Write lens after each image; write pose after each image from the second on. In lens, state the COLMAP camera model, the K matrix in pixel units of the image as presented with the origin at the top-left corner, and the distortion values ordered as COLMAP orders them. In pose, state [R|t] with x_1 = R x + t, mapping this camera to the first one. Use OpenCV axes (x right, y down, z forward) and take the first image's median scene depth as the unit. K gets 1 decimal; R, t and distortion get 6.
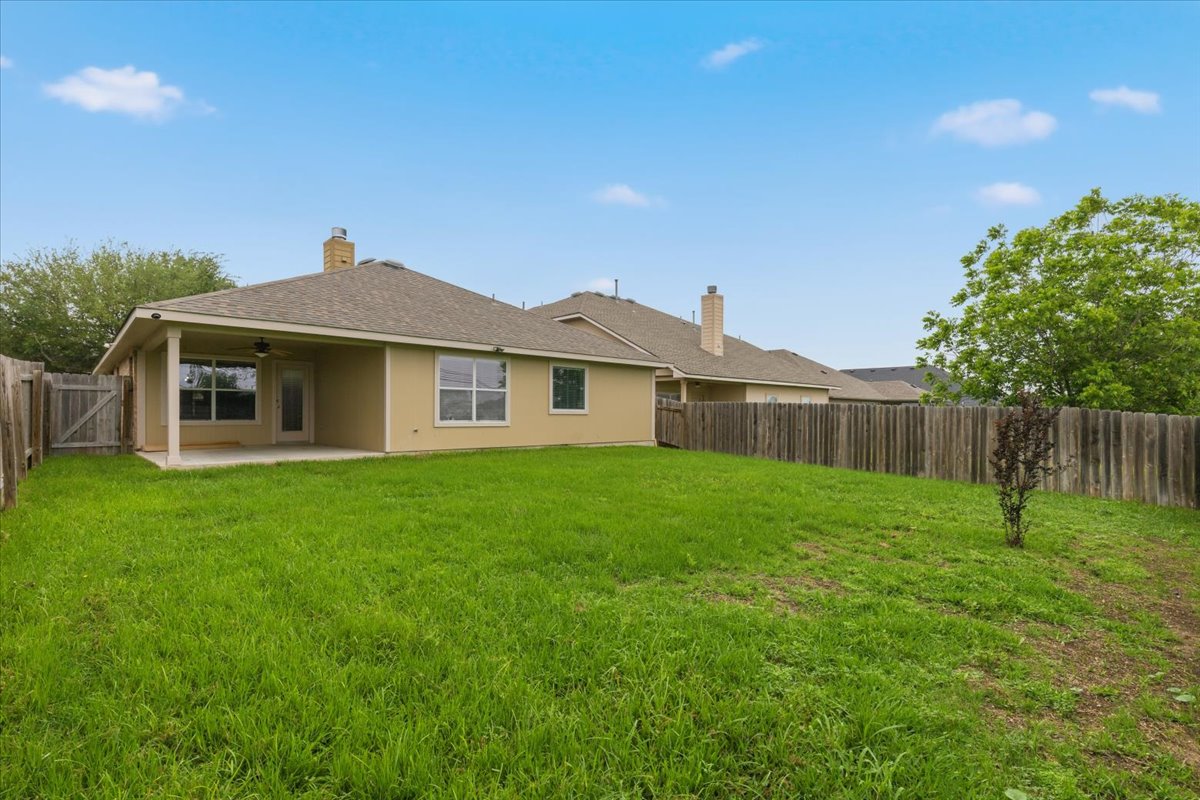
lens RADIAL K [[545.8, 0, 602.7], [0, 545.8, 402.4], [0, 0, 1]] dist [0.003650, 0.000333]
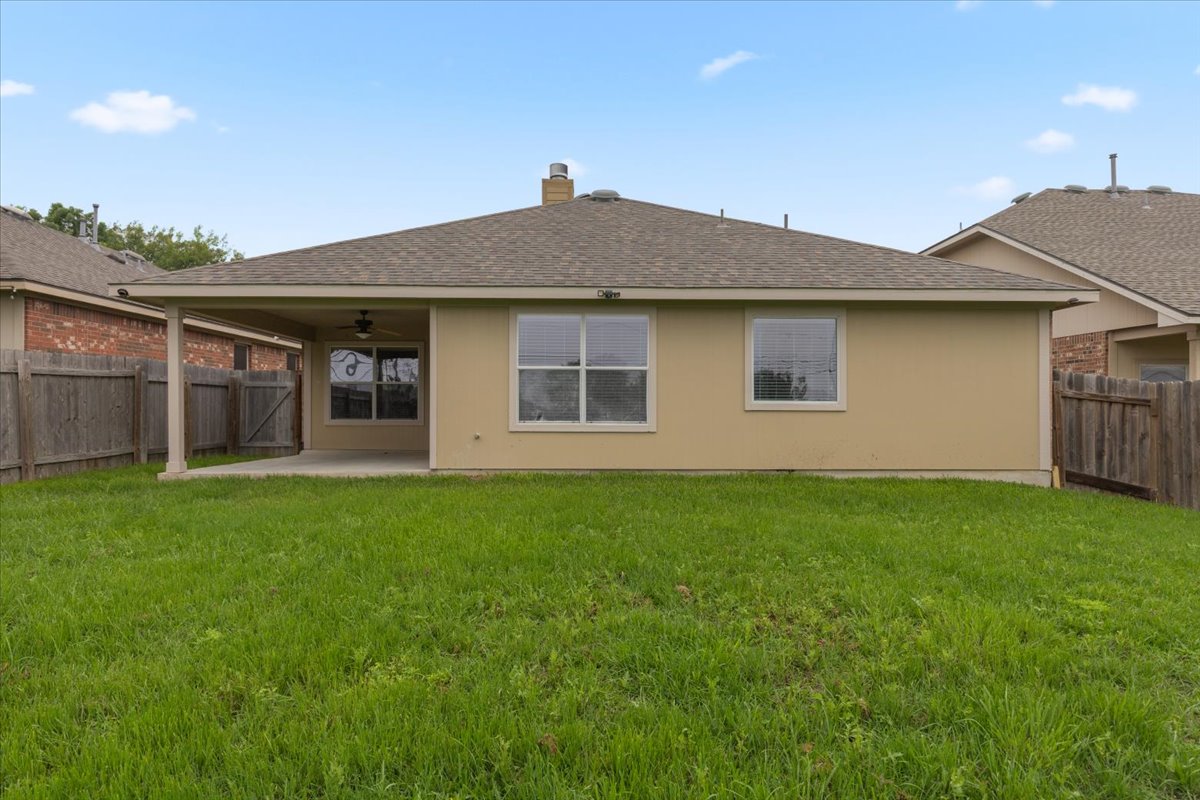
lens RADIAL K [[700.1, 0, 600.0], [0, 700.1, 400.0], [0, 0, 1]] dist [-0.000693, -0.000896]
pose [[0.738816, -0.015120, -0.673738, 0.272474], [0.014099, 0.999876, -0.006978, 0.015538], [0.673760, -0.004344, 0.738938, 0.446397]]
